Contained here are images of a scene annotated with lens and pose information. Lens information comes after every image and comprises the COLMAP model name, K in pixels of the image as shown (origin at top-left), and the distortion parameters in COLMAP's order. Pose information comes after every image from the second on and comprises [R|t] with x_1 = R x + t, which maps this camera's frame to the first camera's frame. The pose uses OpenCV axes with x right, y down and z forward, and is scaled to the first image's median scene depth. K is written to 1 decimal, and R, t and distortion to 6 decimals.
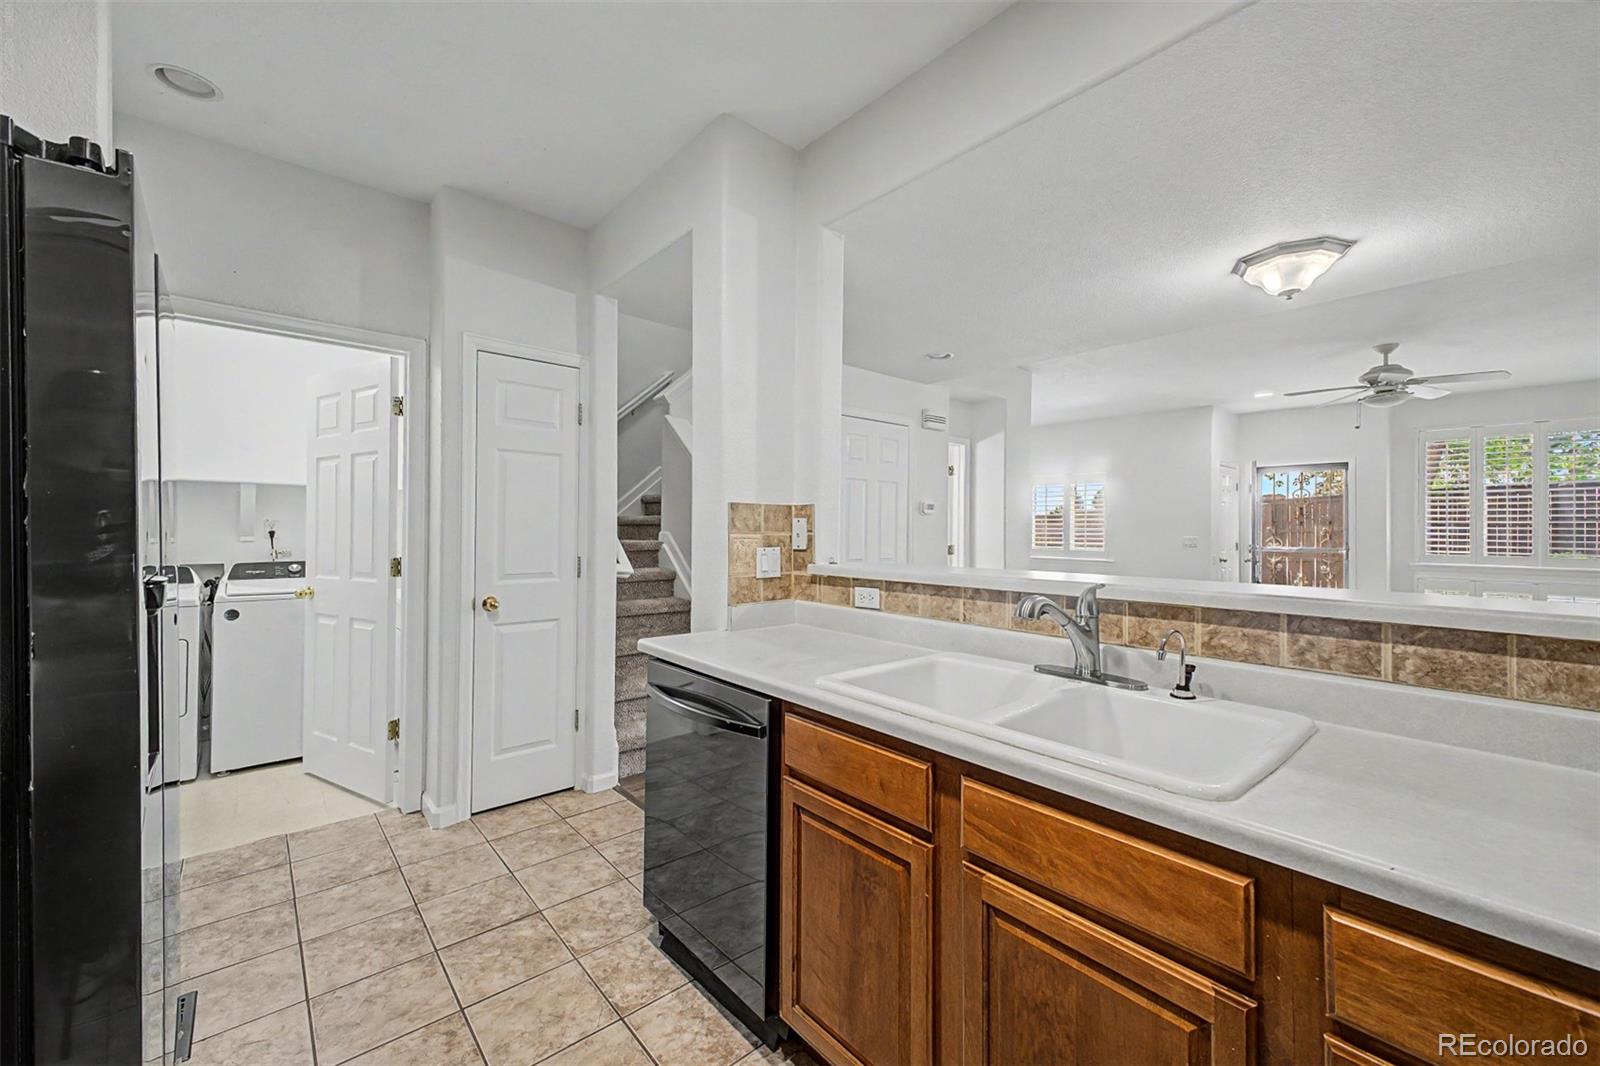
lens RADIAL K [[642.7, 0, 812.1], [0, 642.7, 525.6], [0, 0, 1]] dist [0.014333, -0.004341]
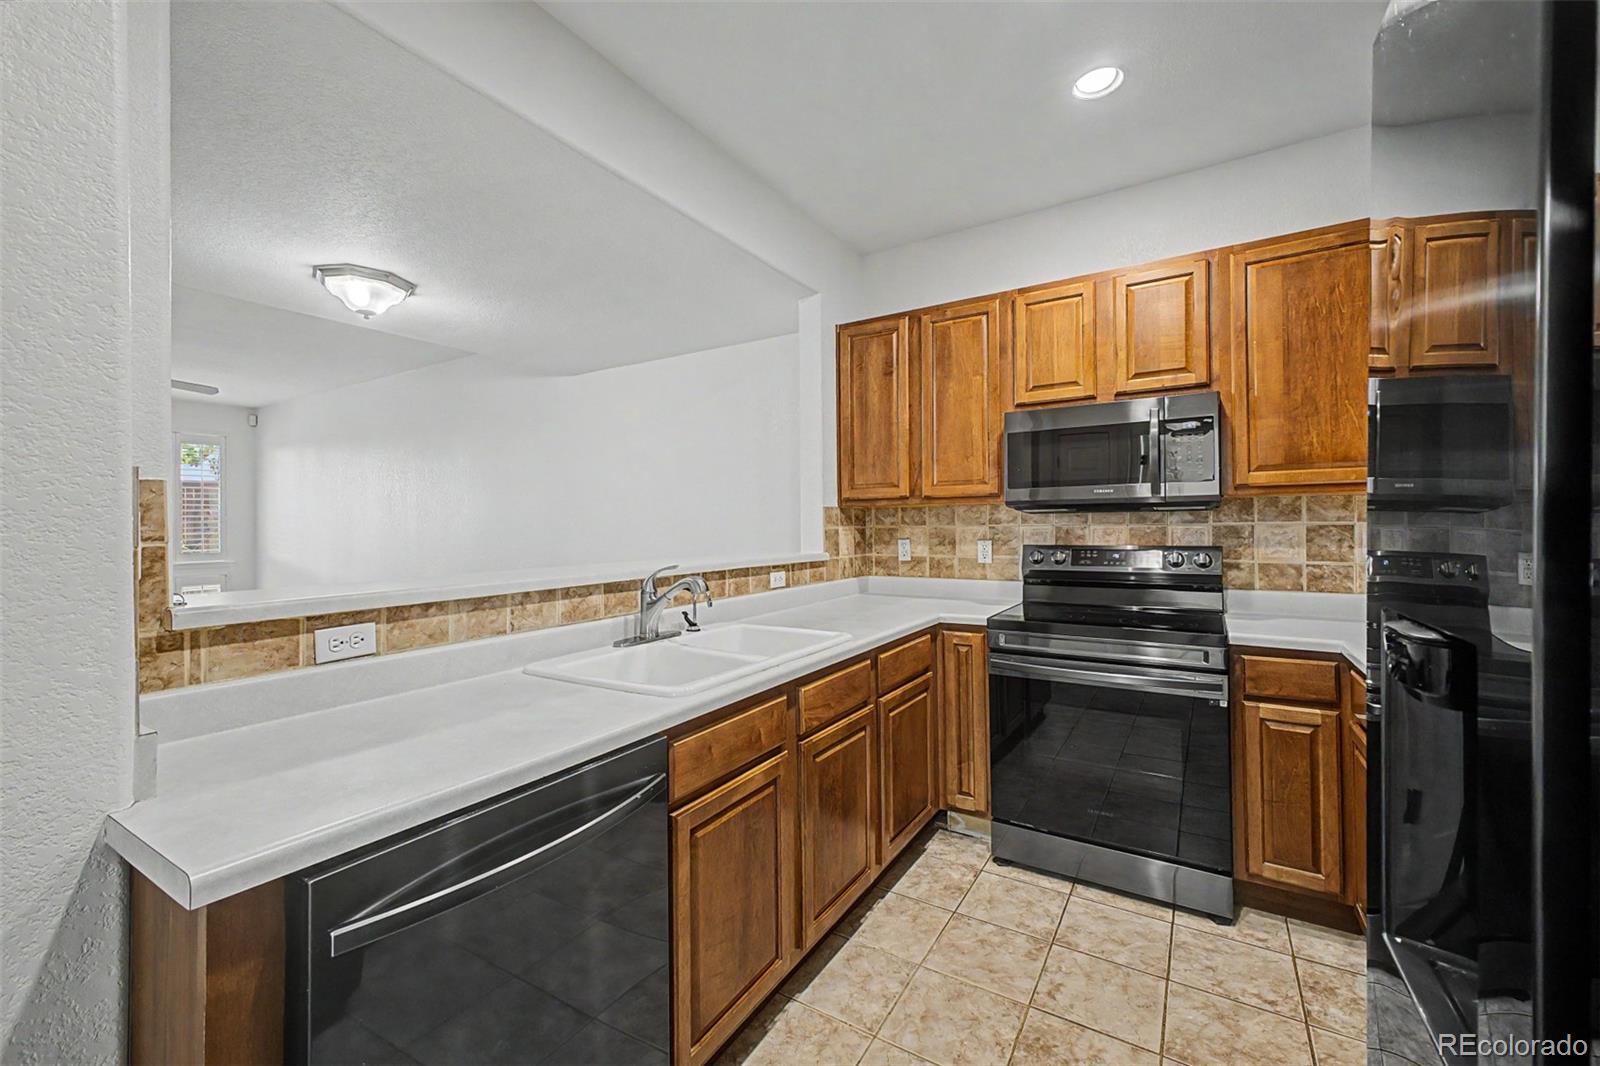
lens RADIAL K [[642.7, 0, 831.7], [0, 642.7, 519.5], [0, 0, 1]] dist [0.014333, -0.004341]
pose [[-0.322692, 0.007201, 0.946477, -0.896499], [0.008962, 0.999949, -0.004552, 0.001809], [-0.946462, 0.007013, -0.322740, 1.035873]]
